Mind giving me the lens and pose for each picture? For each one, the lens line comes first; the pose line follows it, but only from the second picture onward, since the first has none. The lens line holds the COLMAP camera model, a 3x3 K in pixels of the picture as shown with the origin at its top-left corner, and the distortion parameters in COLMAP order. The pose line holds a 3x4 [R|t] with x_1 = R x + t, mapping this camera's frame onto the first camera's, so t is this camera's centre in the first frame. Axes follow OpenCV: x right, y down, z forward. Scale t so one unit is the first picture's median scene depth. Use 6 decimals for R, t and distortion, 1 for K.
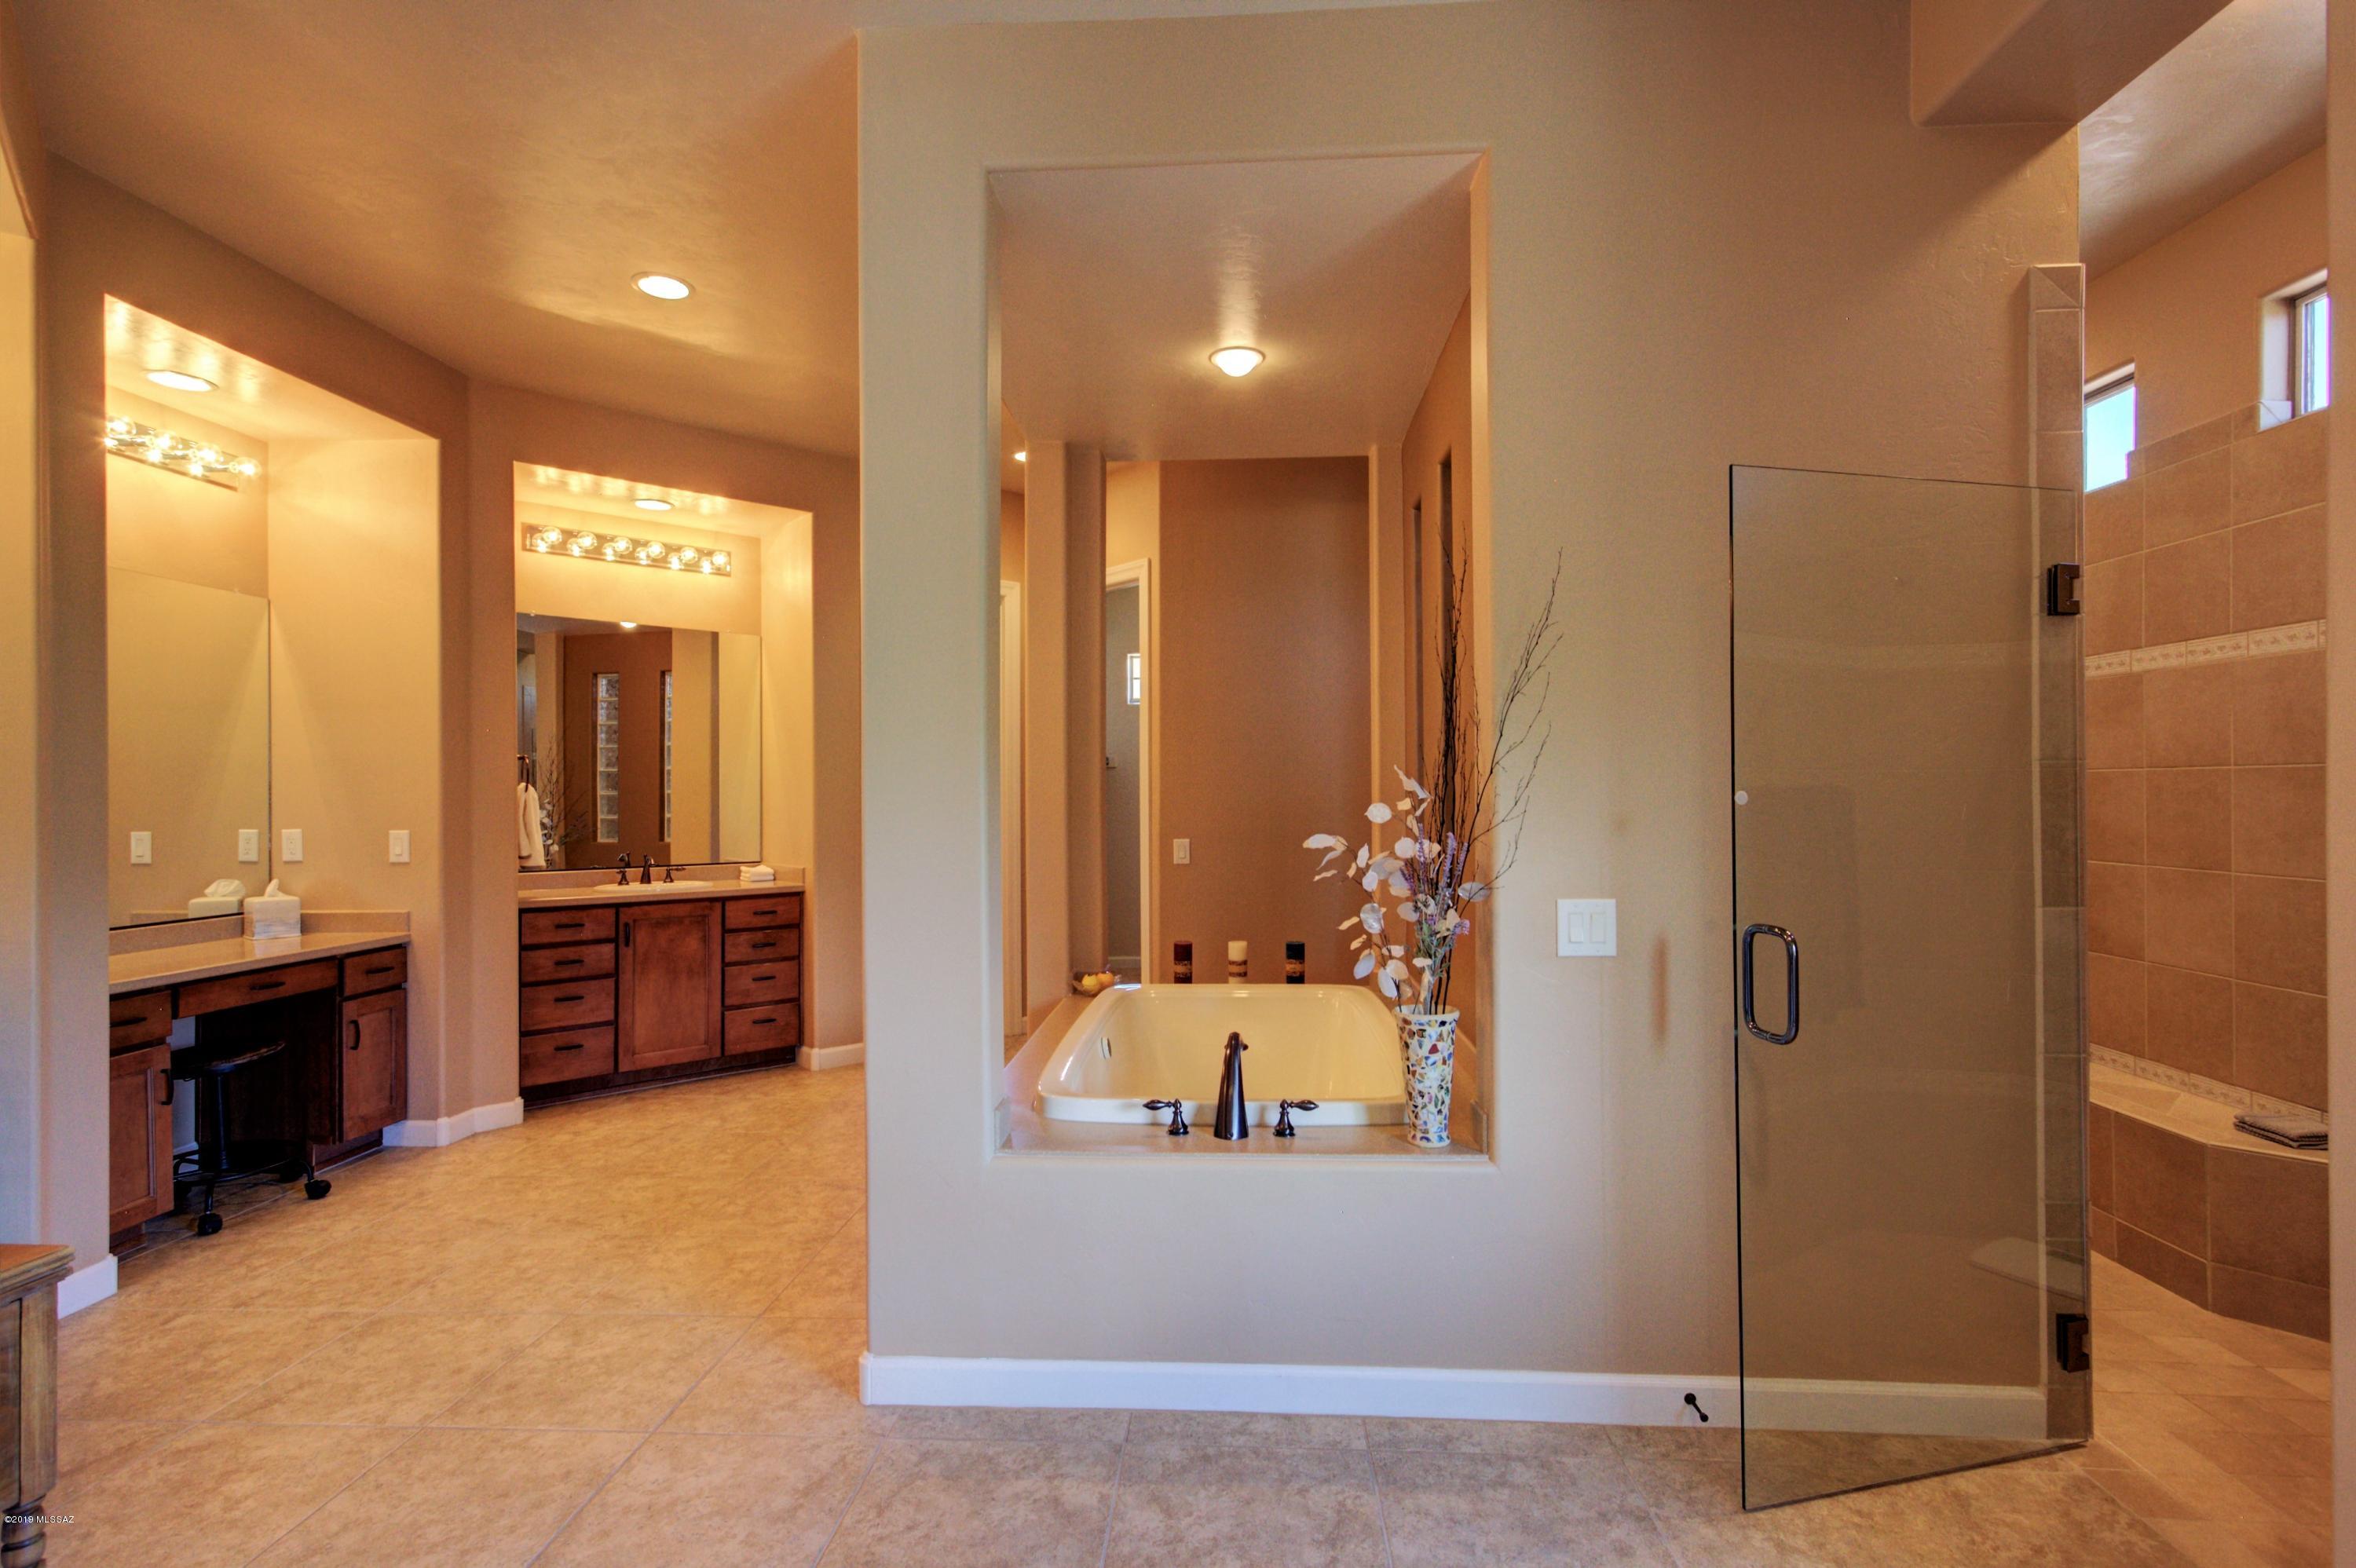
lens RADIAL K [[1079.4, 0, 1183.6], [0, 1079.4, 790.4], [0, 0, 1]] dist [0.002777, 0.000277]
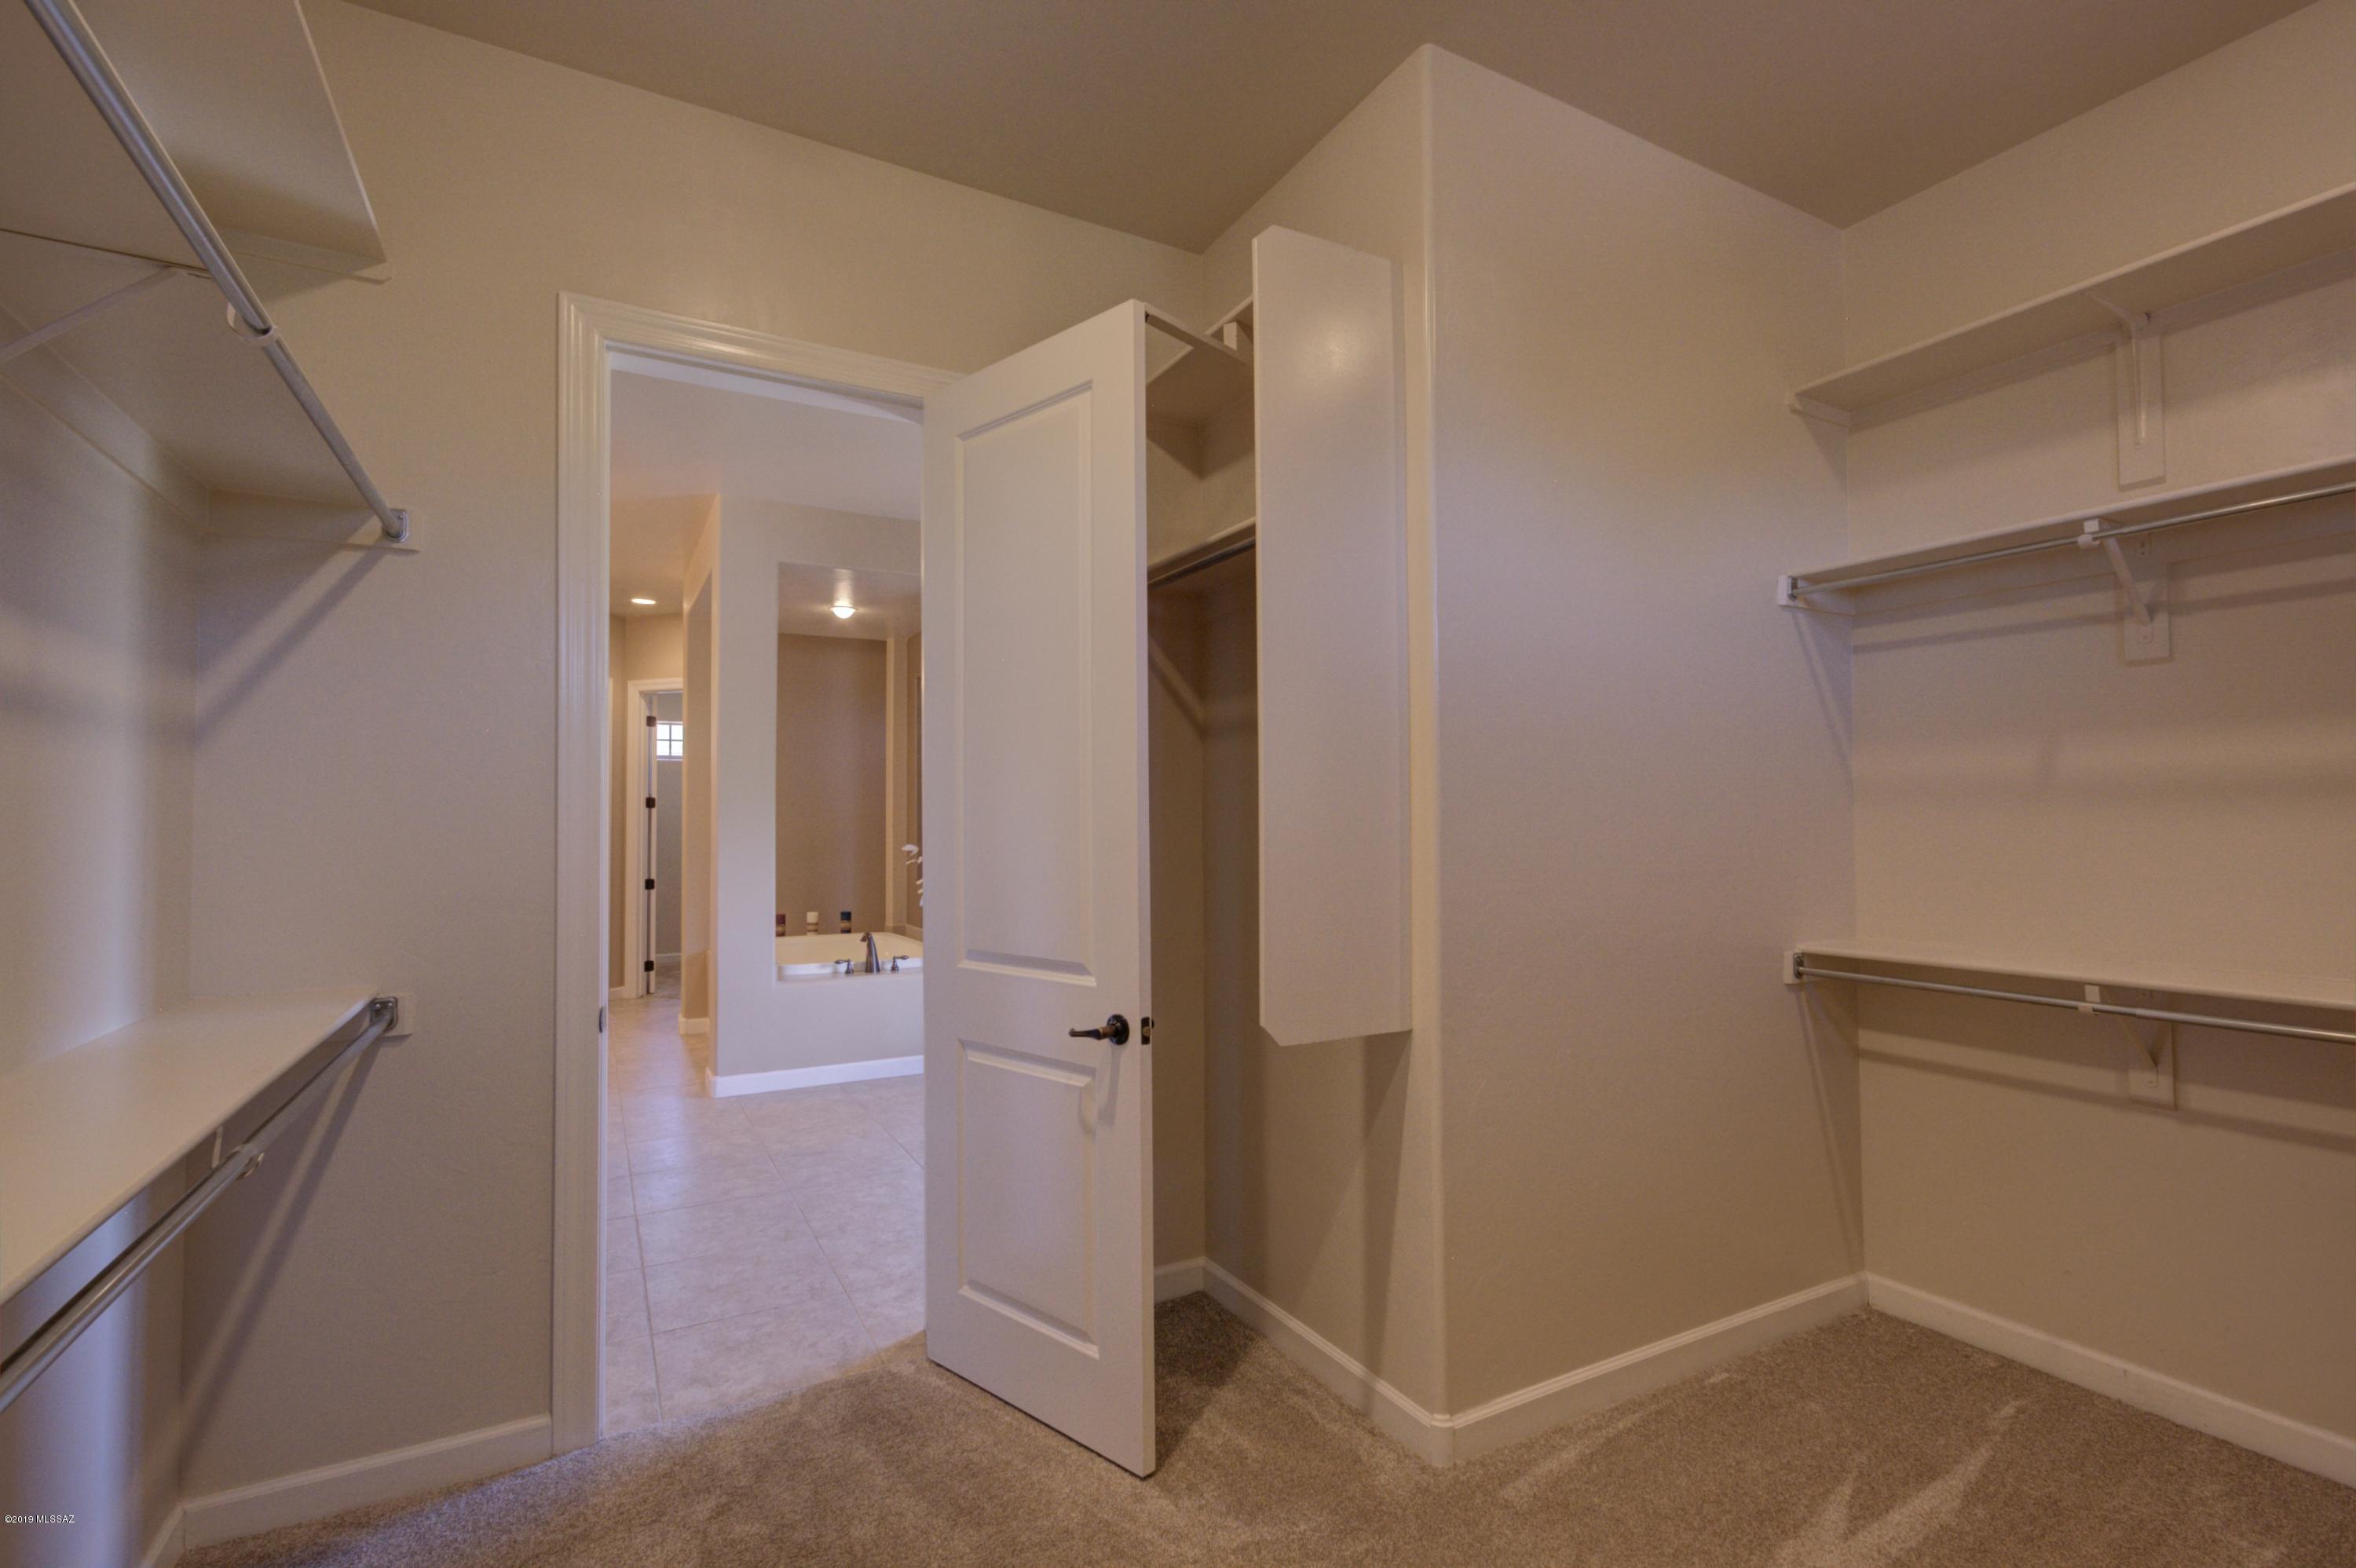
lens RADIAL K [[1079.4, 0, 1183.6], [0, 1079.4, 790.4], [0, 0, 1]] dist [0.002777, 0.000277]
pose [[0.840454, 0.023133, 0.541389, -0.500685], [-0.005343, 0.999394, -0.034408, -0.000549], [-0.541857, 0.026026, 0.840068, -1.016221]]
